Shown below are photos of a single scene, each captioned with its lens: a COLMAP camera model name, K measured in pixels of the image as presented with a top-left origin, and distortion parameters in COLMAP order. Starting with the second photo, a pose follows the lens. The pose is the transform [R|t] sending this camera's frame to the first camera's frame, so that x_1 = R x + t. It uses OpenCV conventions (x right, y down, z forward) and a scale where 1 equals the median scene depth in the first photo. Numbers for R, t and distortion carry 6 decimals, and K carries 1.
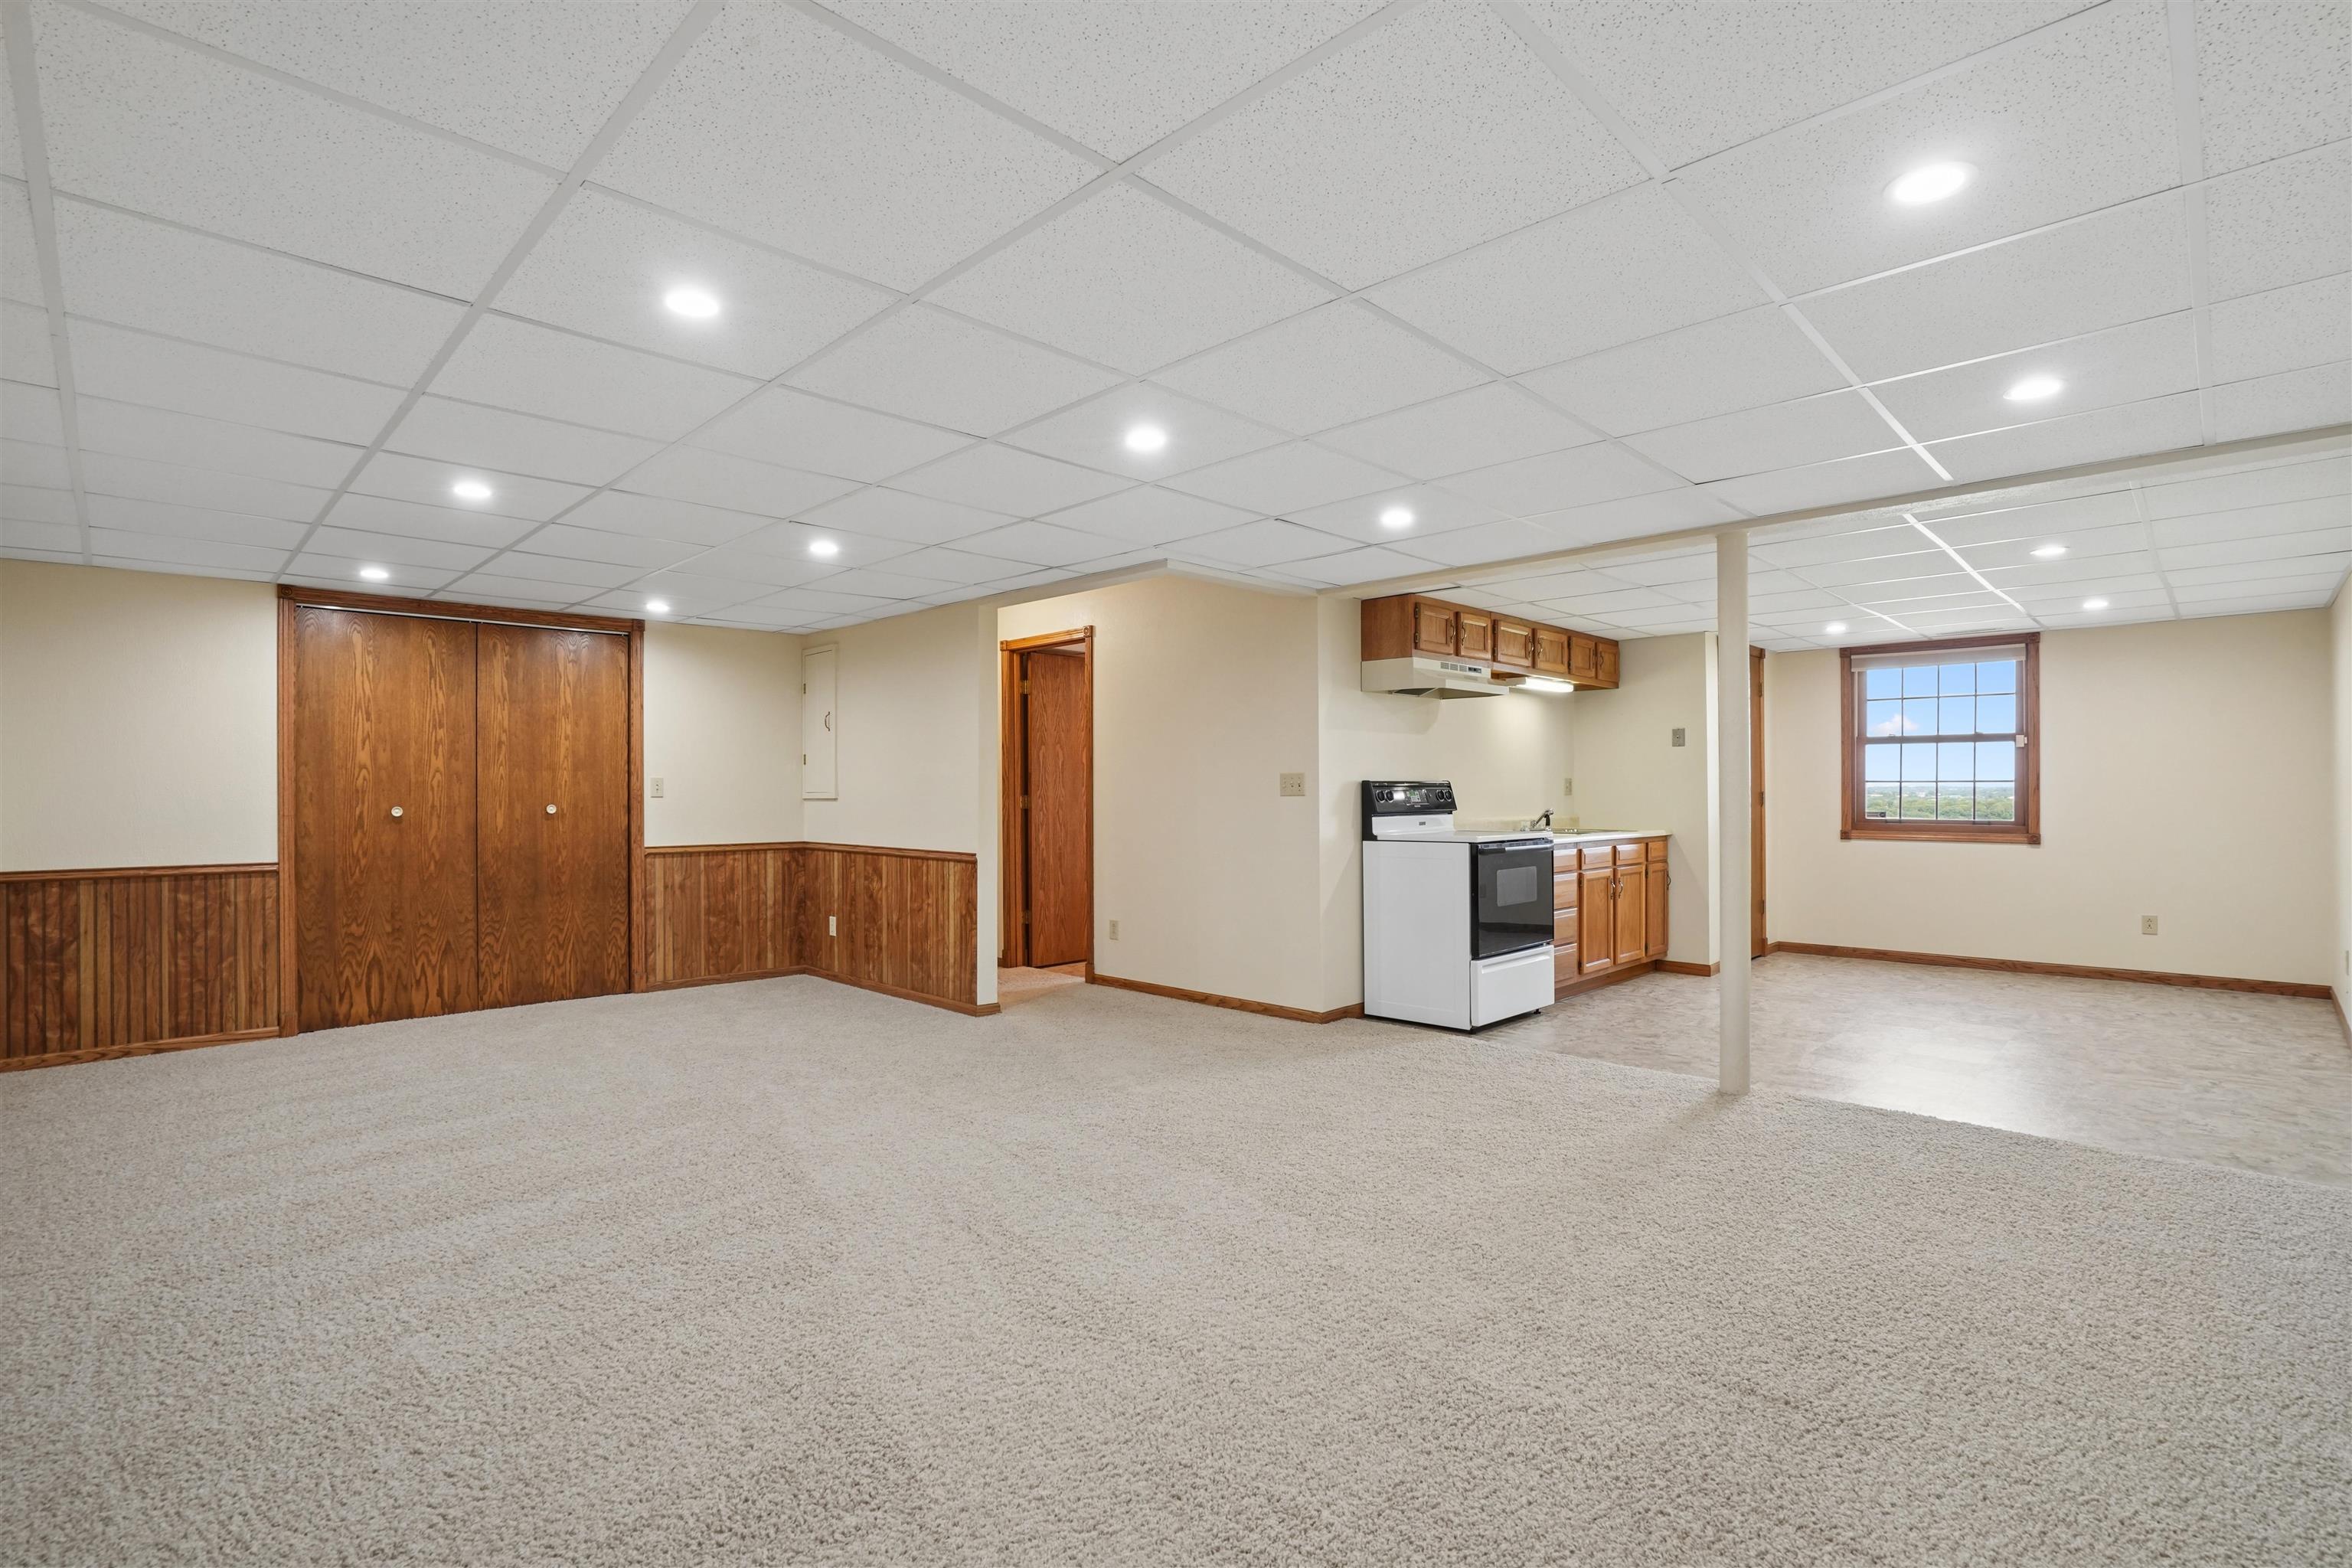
lens RADIAL K [[1088.3, 0, 1181.8], [0, 1088.3, 786.6], [0, 0, 1]] dist [-0.054494, 0.019113]
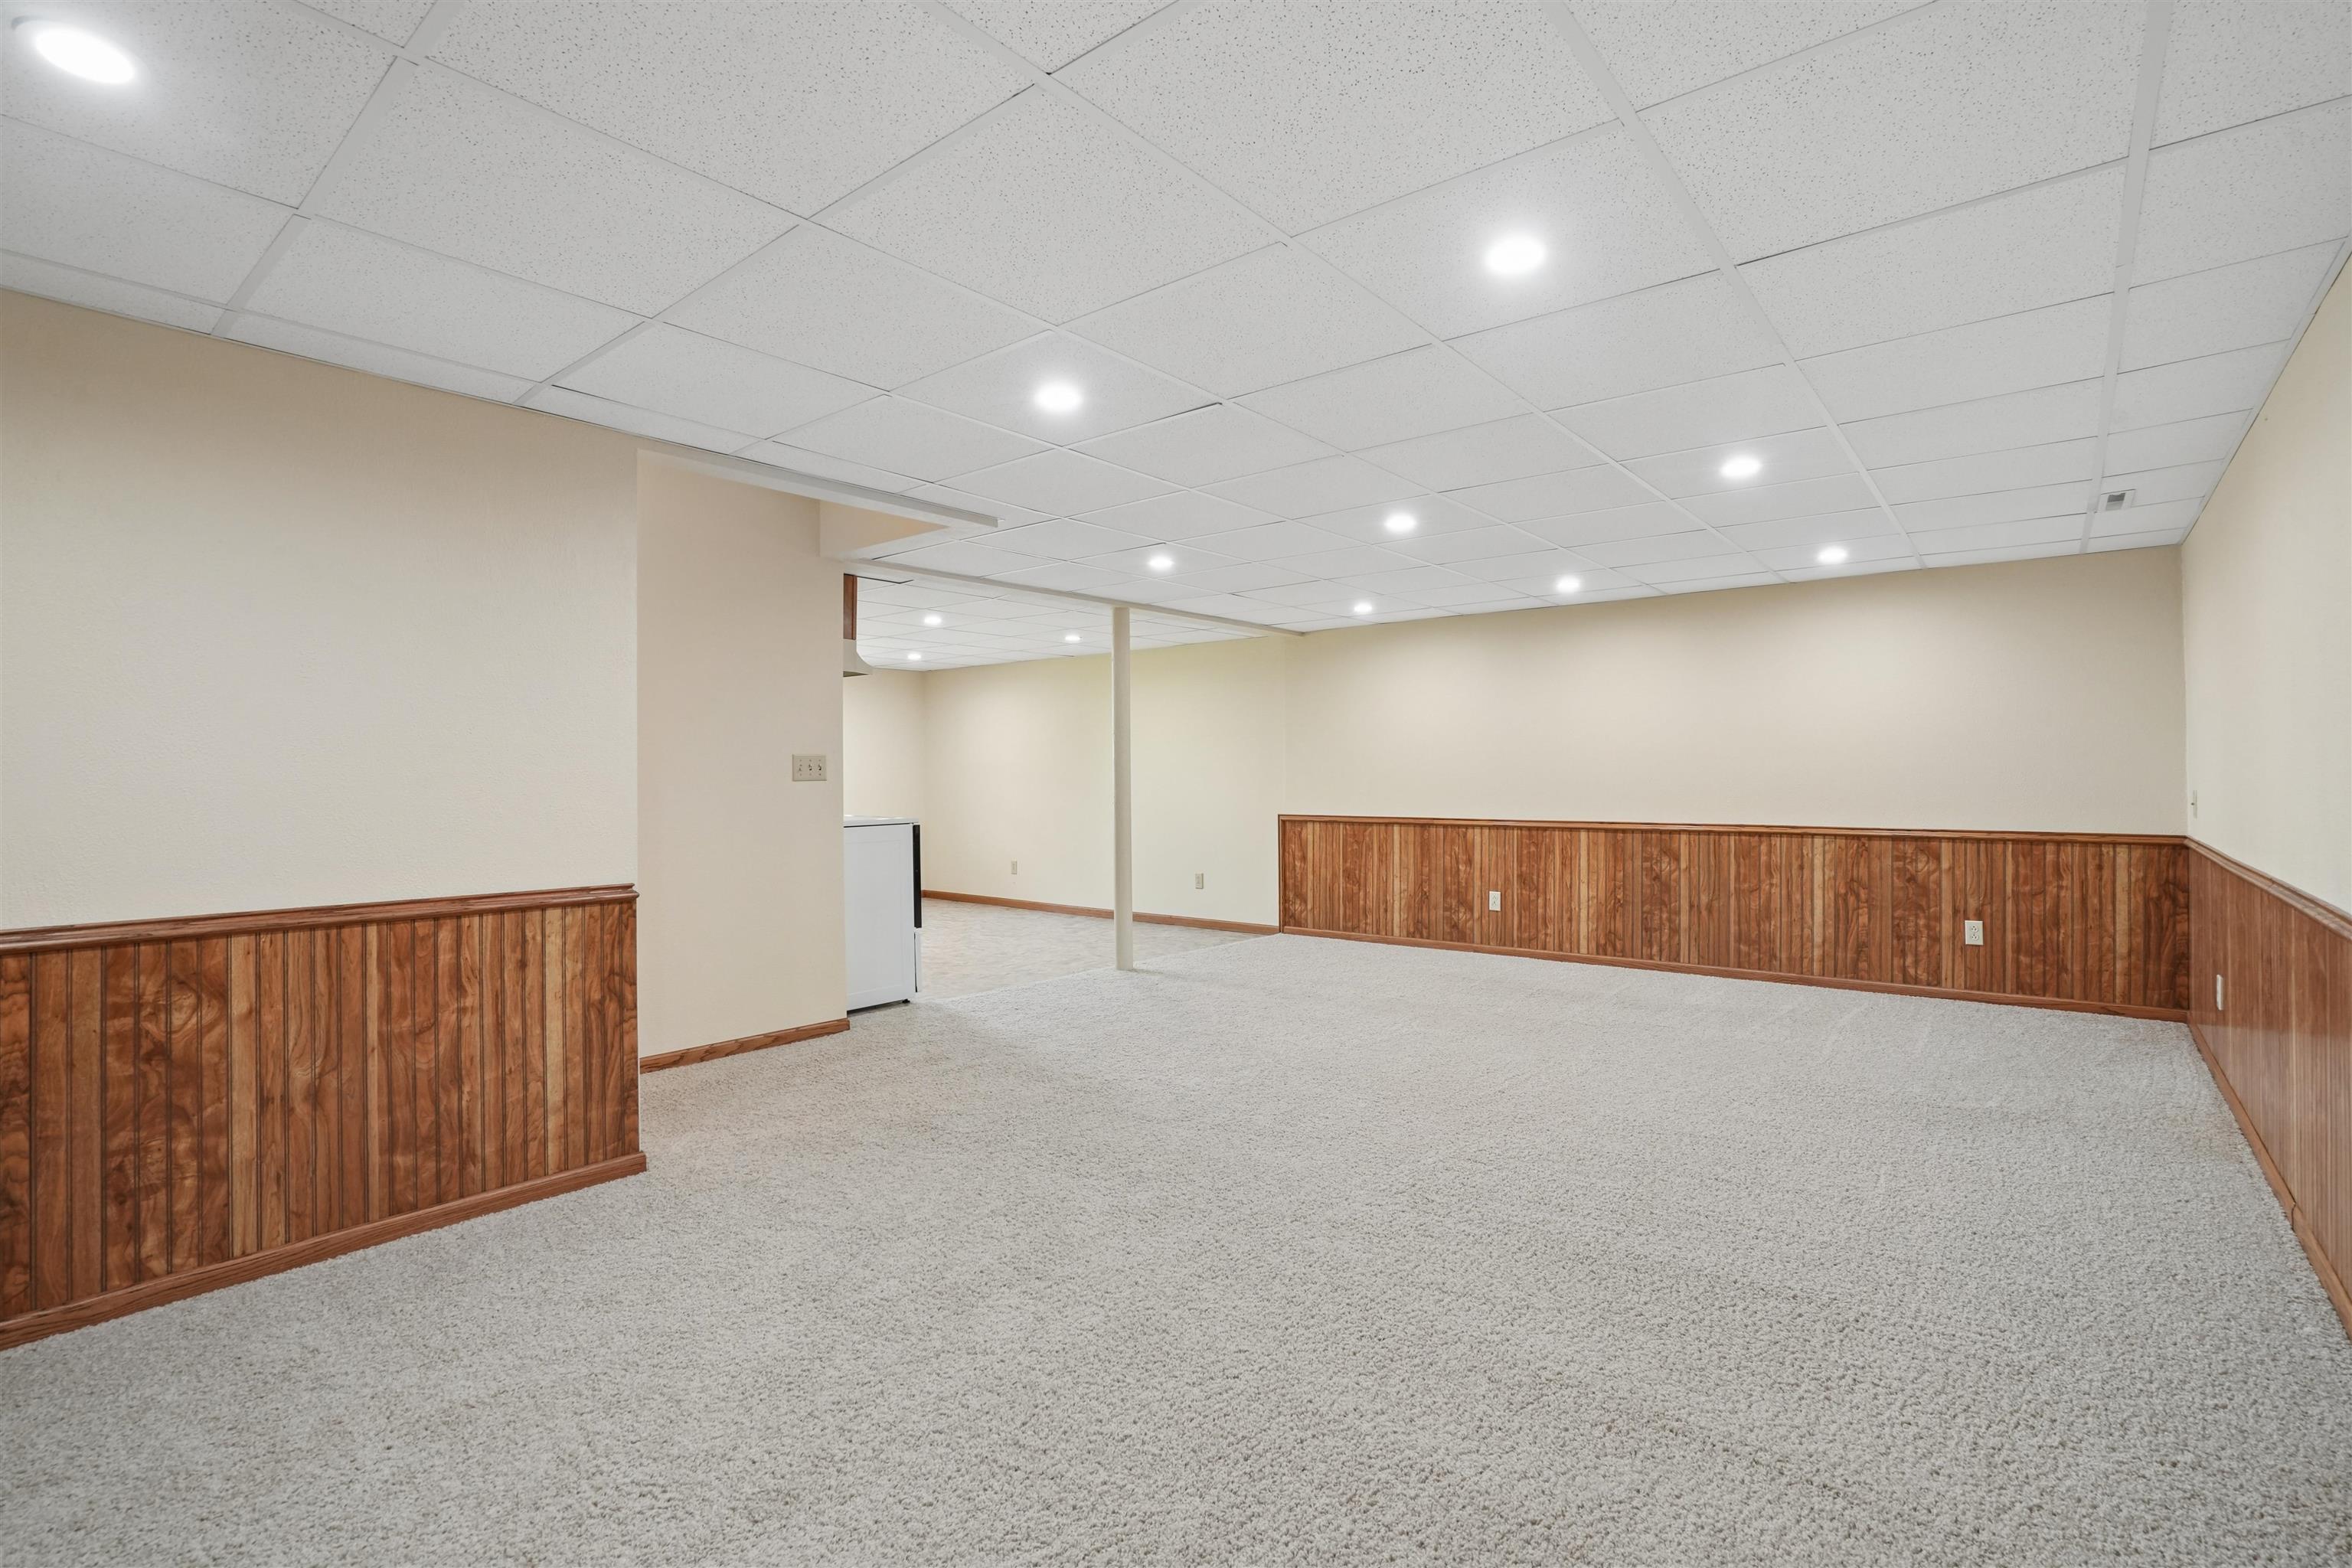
lens RADIAL K [[1088.3, 0, 1181.8], [0, 1088.3, 786.6], [0, 0, 1]] dist [-0.054494, 0.019113]
pose [[-0.088806, -0.006611, 0.996027, -0.743807], [0.000800, 0.999977, 0.006709, 0.007340], [-0.996049, 0.001393, -0.088798, 0.740661]]
